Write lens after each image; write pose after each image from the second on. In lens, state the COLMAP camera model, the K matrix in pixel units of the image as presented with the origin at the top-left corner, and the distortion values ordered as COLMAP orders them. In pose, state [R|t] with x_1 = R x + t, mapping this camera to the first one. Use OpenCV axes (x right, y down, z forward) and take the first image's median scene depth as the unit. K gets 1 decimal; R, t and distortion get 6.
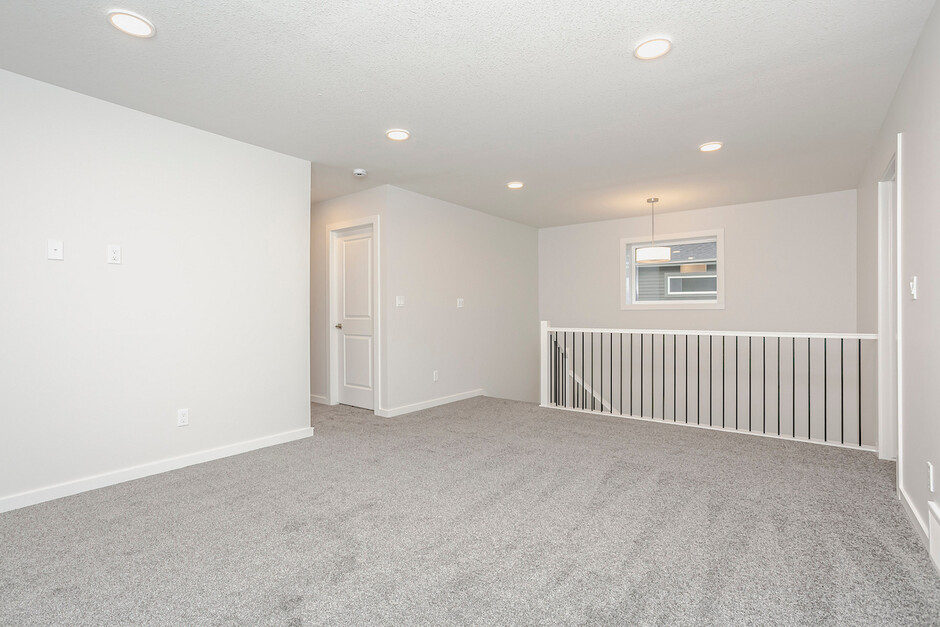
lens RADIAL K [[465.1, 0, 464.5], [0, 465.1, 310.0], [0, 0, 1]] dist [-0.003949, 0.021909]
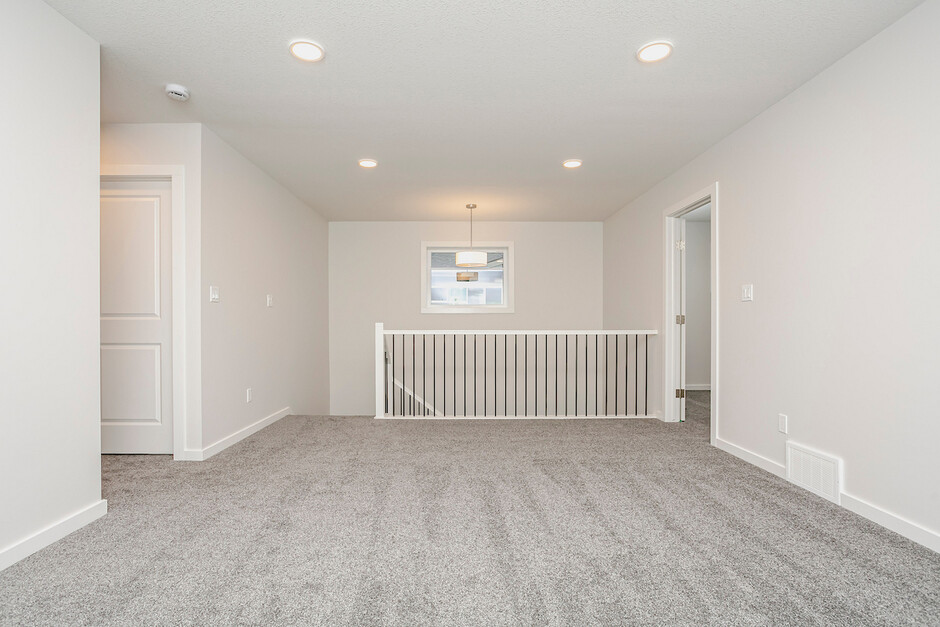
lens RADIAL K [[467.8, 0, 469.8], [0, 467.8, 327.6], [0, 0, 1]] dist [-0.051171, 0.060074]
pose [[0.777386, -0.003574, 0.629014, -0.332964], [-0.014196, 0.999629, 0.023225, 0.011388], [-0.628864, -0.026984, 0.777047, 0.244030]]
